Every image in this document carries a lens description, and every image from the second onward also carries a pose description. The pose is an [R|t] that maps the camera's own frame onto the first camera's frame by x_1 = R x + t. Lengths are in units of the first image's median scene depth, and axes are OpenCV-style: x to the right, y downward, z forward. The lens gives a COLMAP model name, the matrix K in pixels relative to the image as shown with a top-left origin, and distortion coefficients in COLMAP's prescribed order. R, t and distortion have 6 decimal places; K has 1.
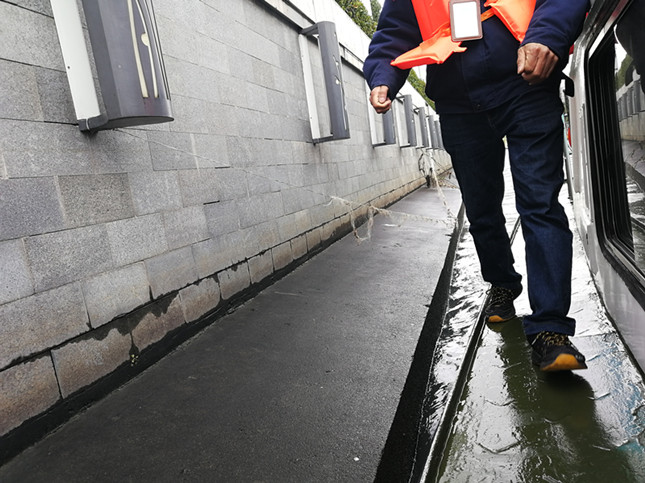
lens RADIAL K [[503.8, 0, 323.2], [0, 503.8, 242.3], [0, 0, 1]] dist [0.004739, 0.020296]
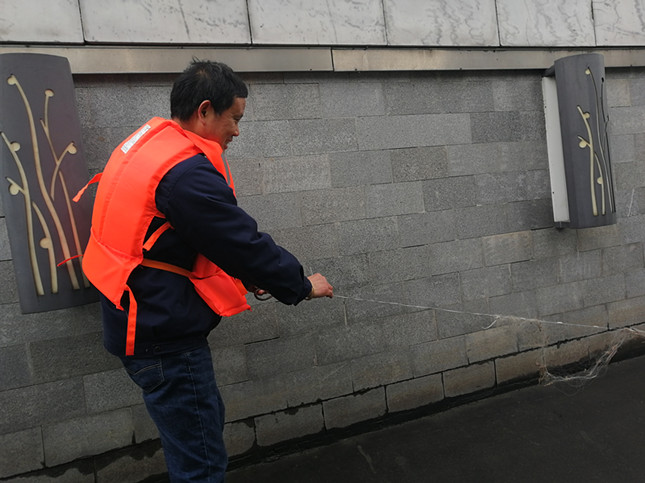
lens RADIAL K [[503.8, 0, 323.1], [0, 503.8, 241.6], [0, 0, 1]] dist [0.004739, 0.020296]
pose [[0.600876, 0.108940, -0.791884, 0.783817], [-0.075763, 0.993971, 0.079252, -0.474532], [0.795743, 0.012375, 0.605508, 0.716934]]
